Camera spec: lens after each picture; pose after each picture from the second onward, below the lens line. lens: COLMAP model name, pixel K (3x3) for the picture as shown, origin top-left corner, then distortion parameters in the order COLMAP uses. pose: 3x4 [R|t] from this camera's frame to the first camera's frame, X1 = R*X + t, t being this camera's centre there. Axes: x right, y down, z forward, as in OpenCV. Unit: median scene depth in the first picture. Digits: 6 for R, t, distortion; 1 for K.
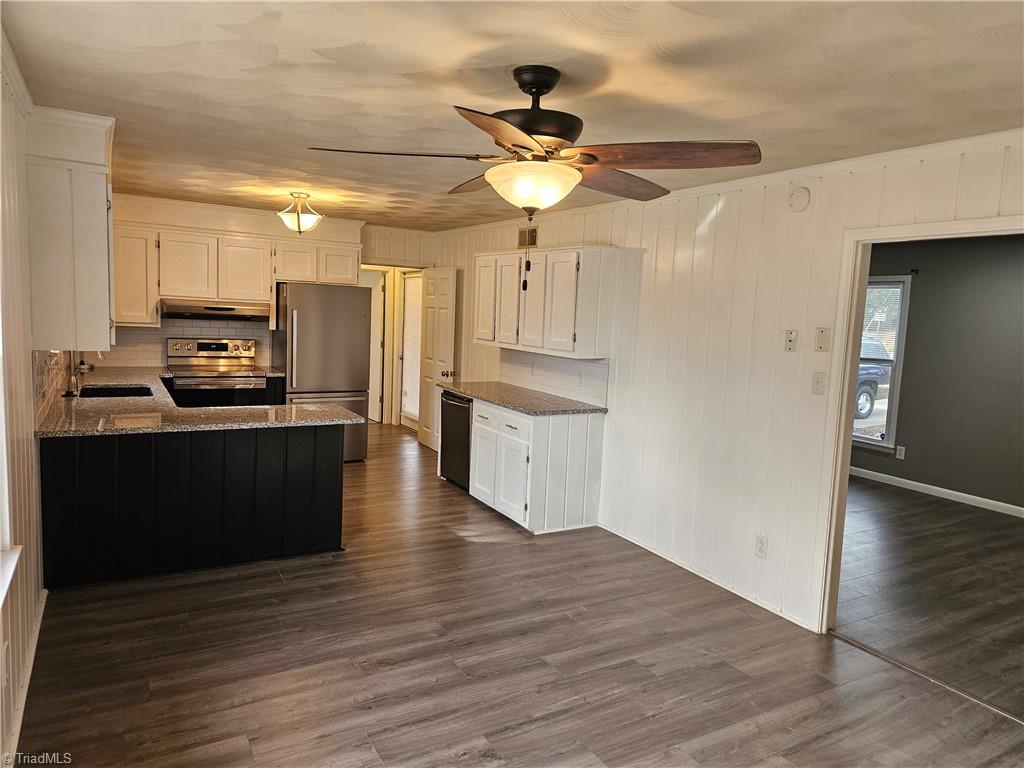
lens RADIAL K [[681.9, 0, 516.6], [0, 681.9, 387.1], [0, 0, 1]] dist [0.070464, -0.064752]
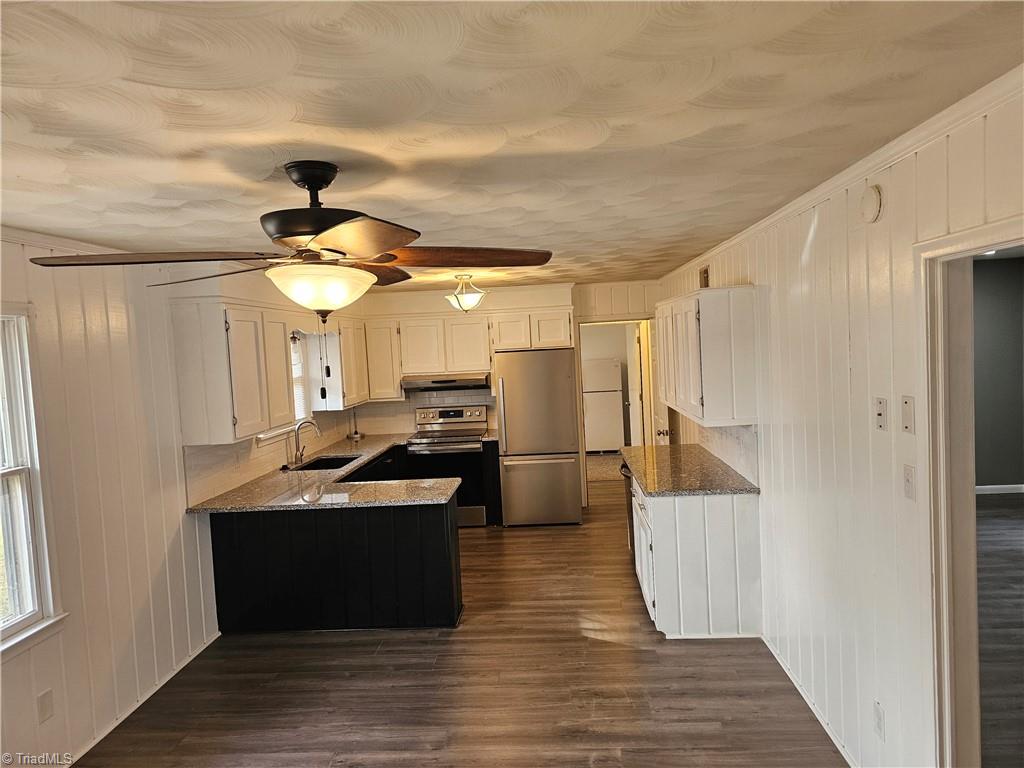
lens RADIAL K [[681.9, 0, 516.6], [0, 681.9, 387.1], [0, 0, 1]] dist [0.070464, -0.064752]
pose [[0.828210, -0.053514, -0.557856, 0.423442], [0.025655, 0.998007, -0.057648, -0.055701], [0.559830, 0.033433, 0.827933, 0.219768]]
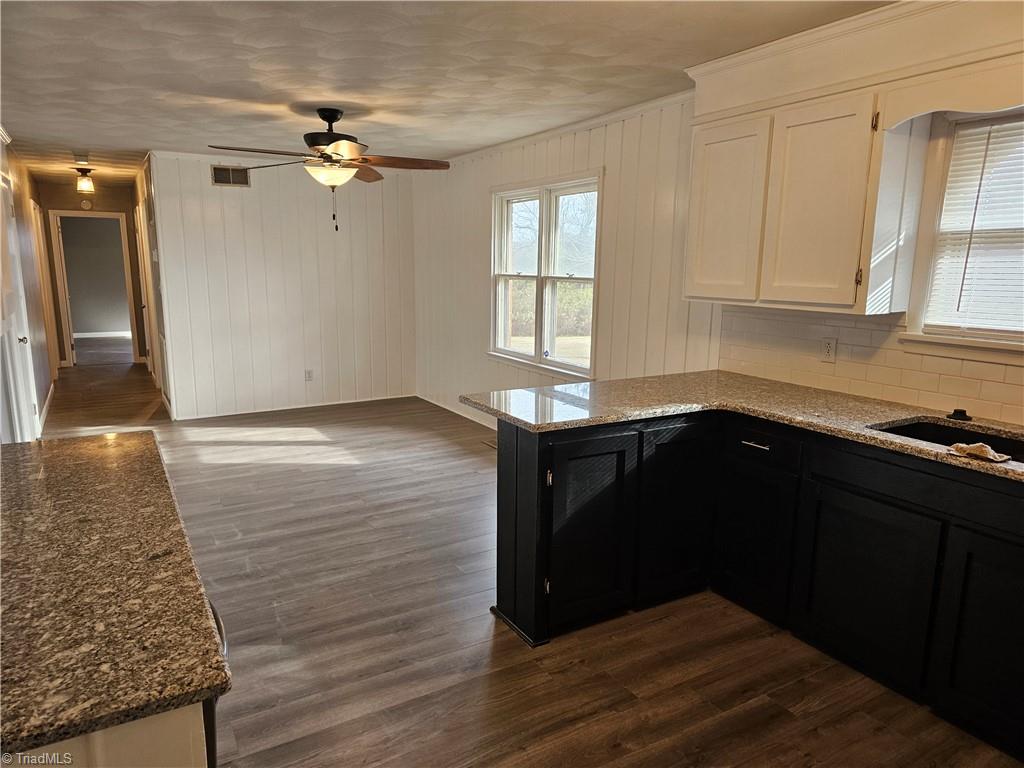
lens RADIAL K [[681.9, 0, 516.6], [0, 681.9, 387.1], [0, 0, 1]] dist [0.070464, -0.064752]
pose [[-0.998328, -0.053442, -0.022037, -0.262997], [-0.057573, 0.953471, 0.295936, -0.182126], [0.005196, 0.296710, -0.954954, 1.672719]]
